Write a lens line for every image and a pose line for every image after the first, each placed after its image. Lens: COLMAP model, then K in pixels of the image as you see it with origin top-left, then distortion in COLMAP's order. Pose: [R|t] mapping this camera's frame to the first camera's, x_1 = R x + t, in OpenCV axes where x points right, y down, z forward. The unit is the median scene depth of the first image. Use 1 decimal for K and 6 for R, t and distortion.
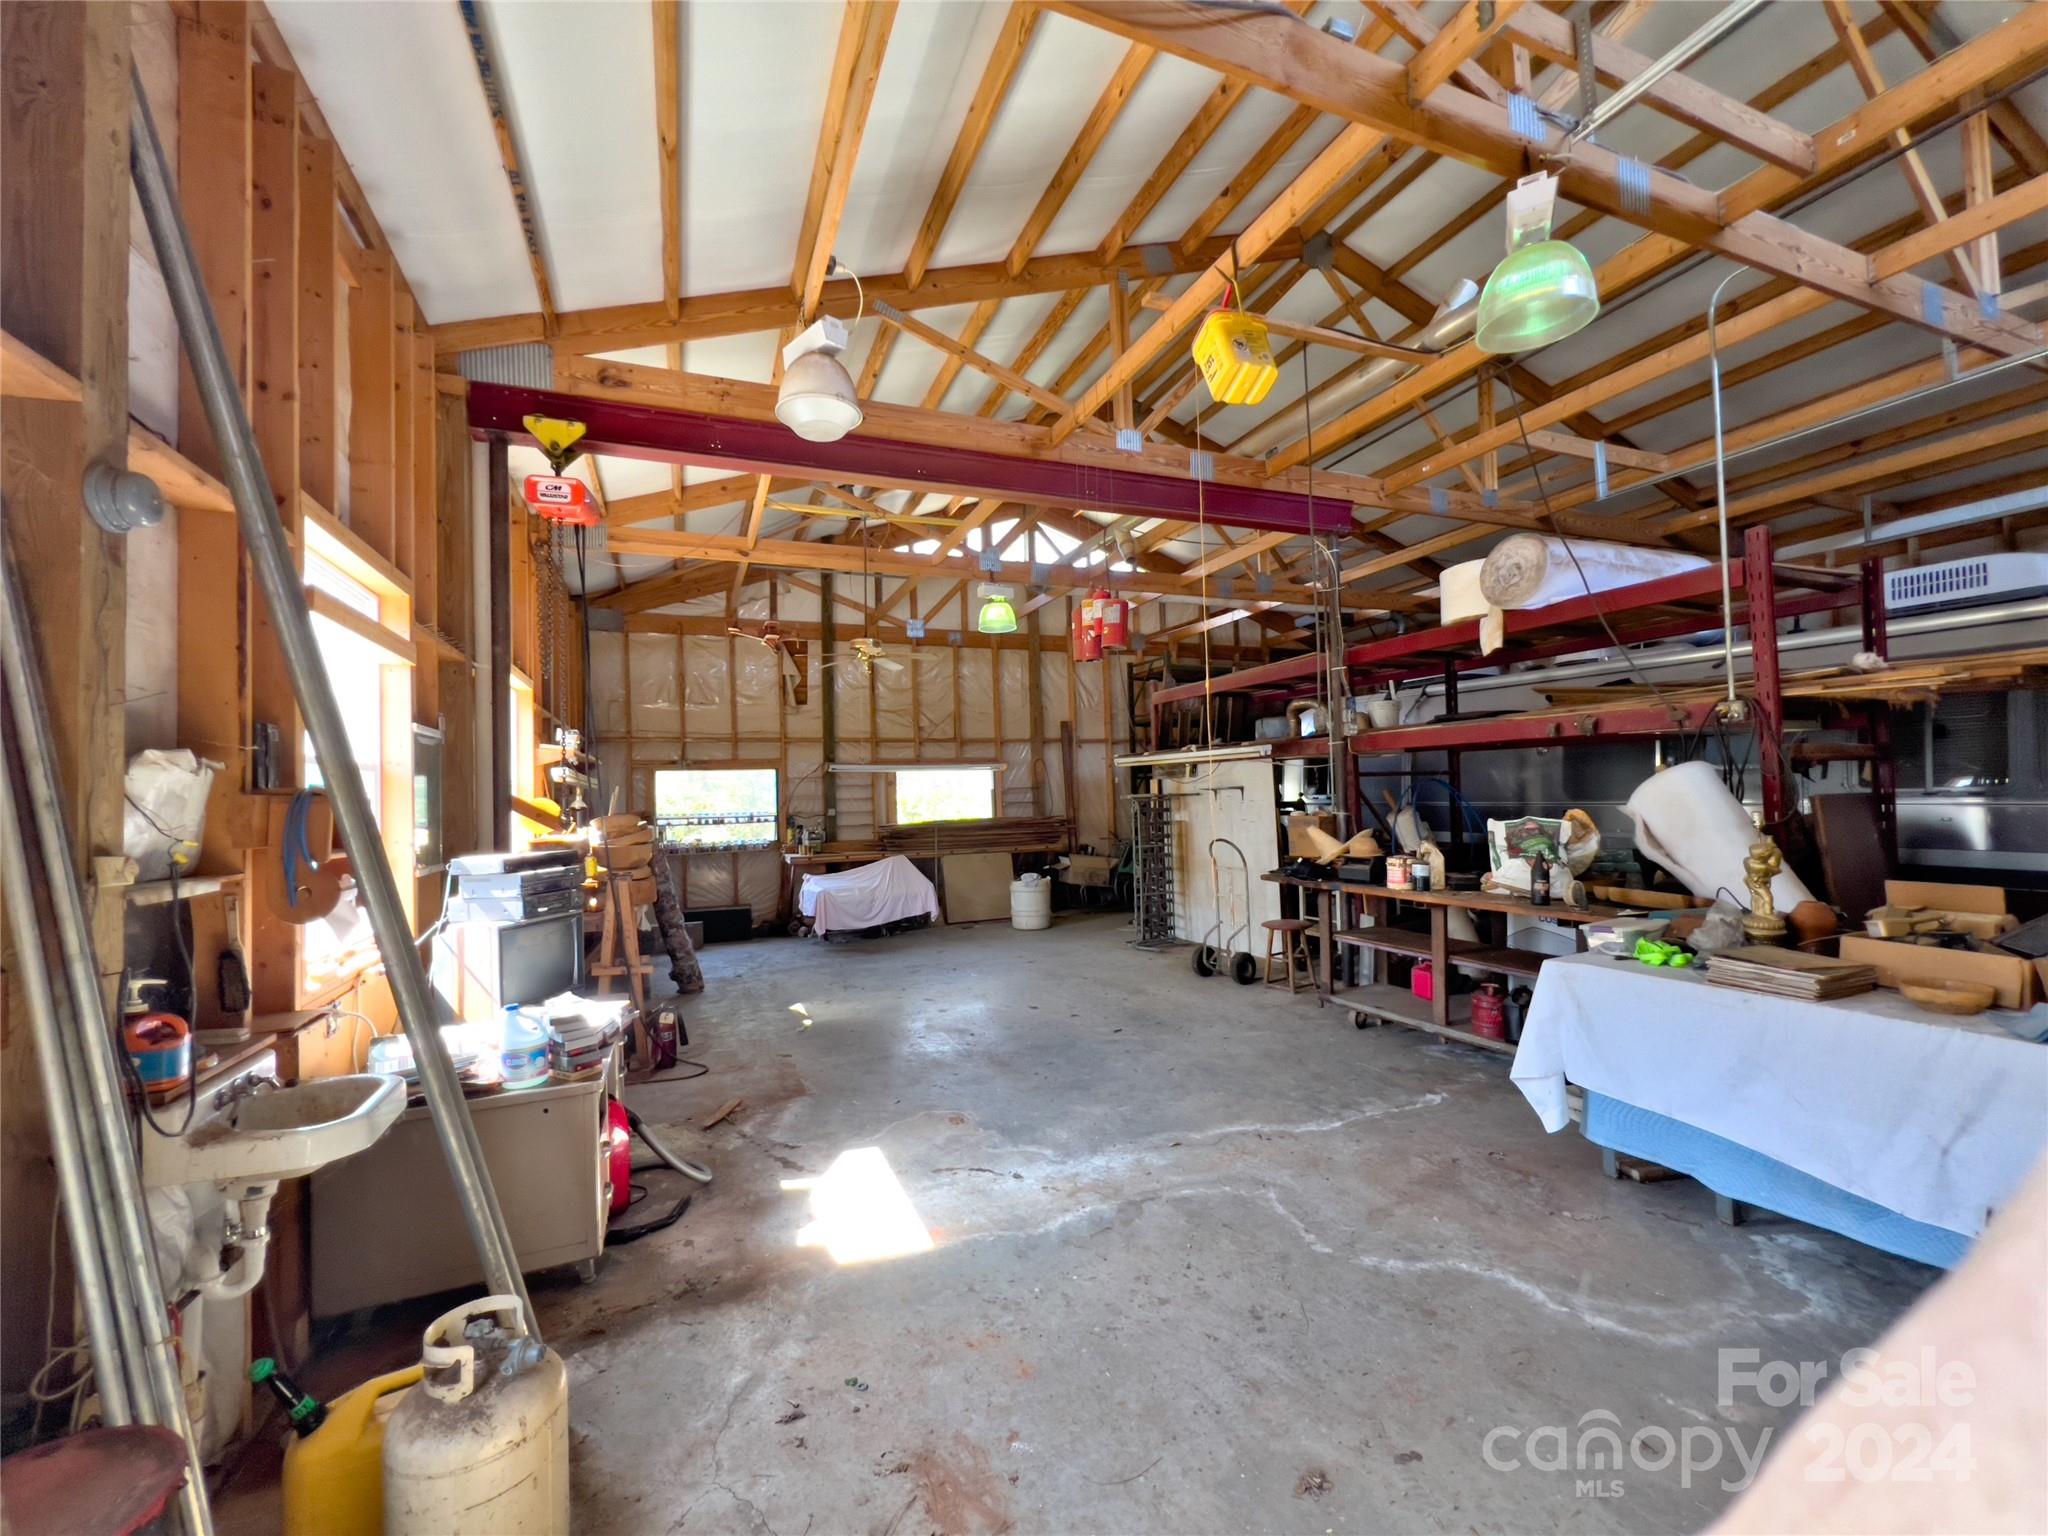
lens RADIAL K [[826.1, 0, 1028.7], [0, 826.1, 771.6], [0, 0, 1]] dist [-0.004308, -0.000338]
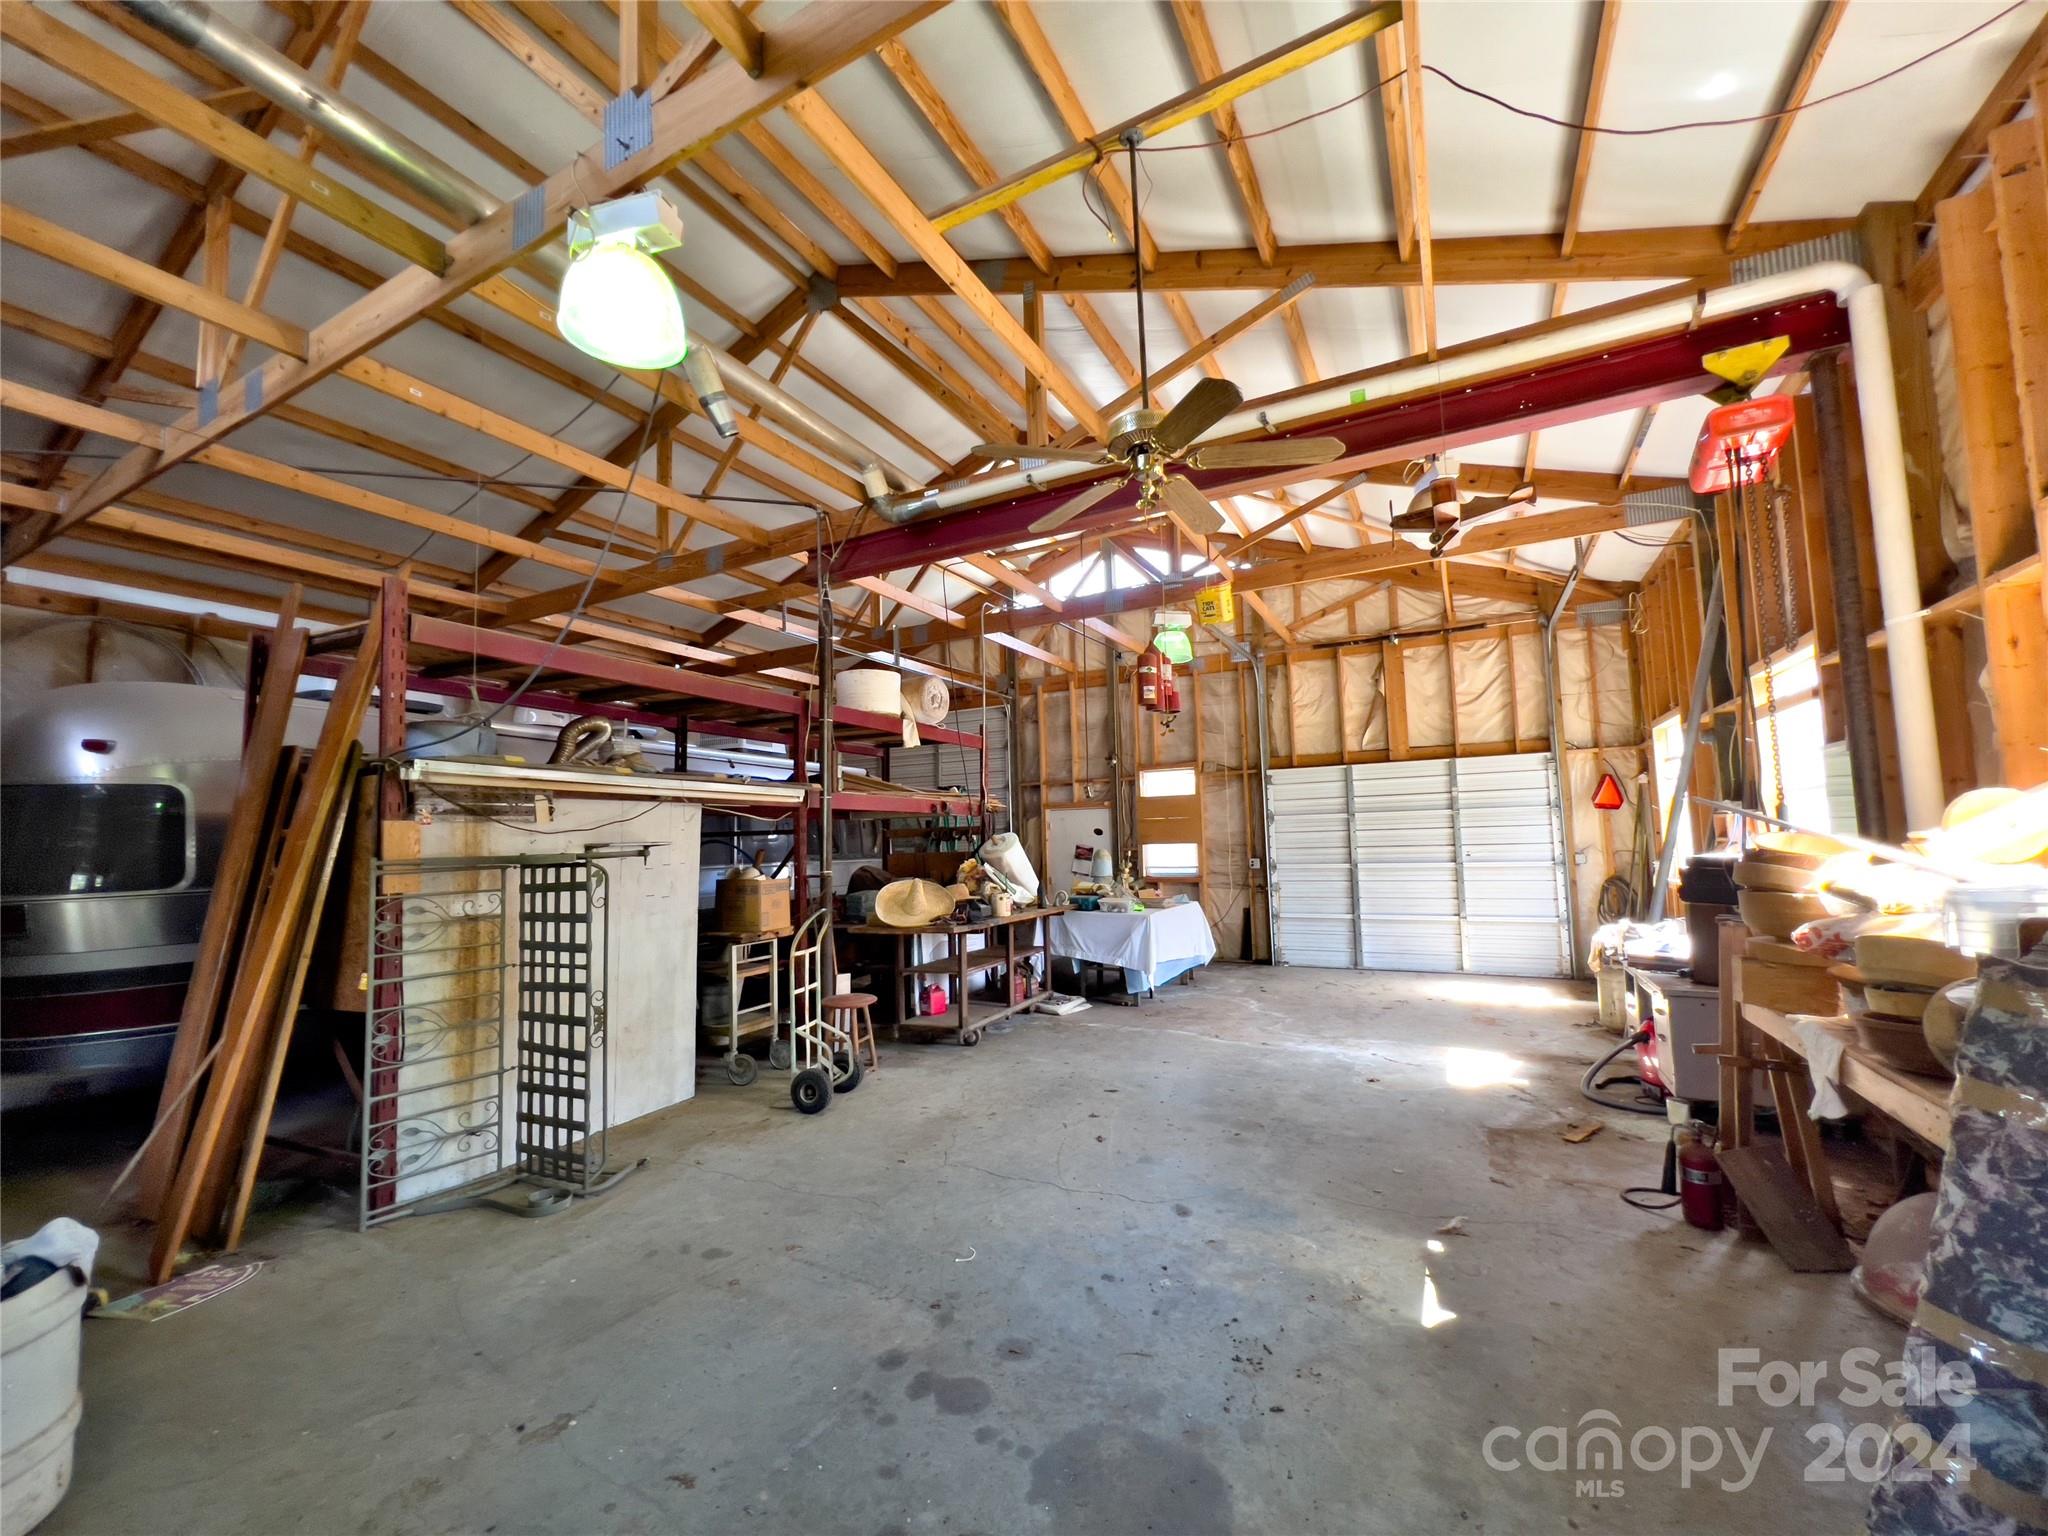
lens RADIAL K [[826.1, 0, 1026.9], [0, 826.1, 775.6], [0, 0, 1]] dist [-0.004308, -0.000338]
pose [[-0.635801, 0.106887, 0.764416, -0.743233], [0.017589, 0.992114, -0.124096, 0.098059], [-0.771653, -0.065455, -0.632667, 2.157640]]
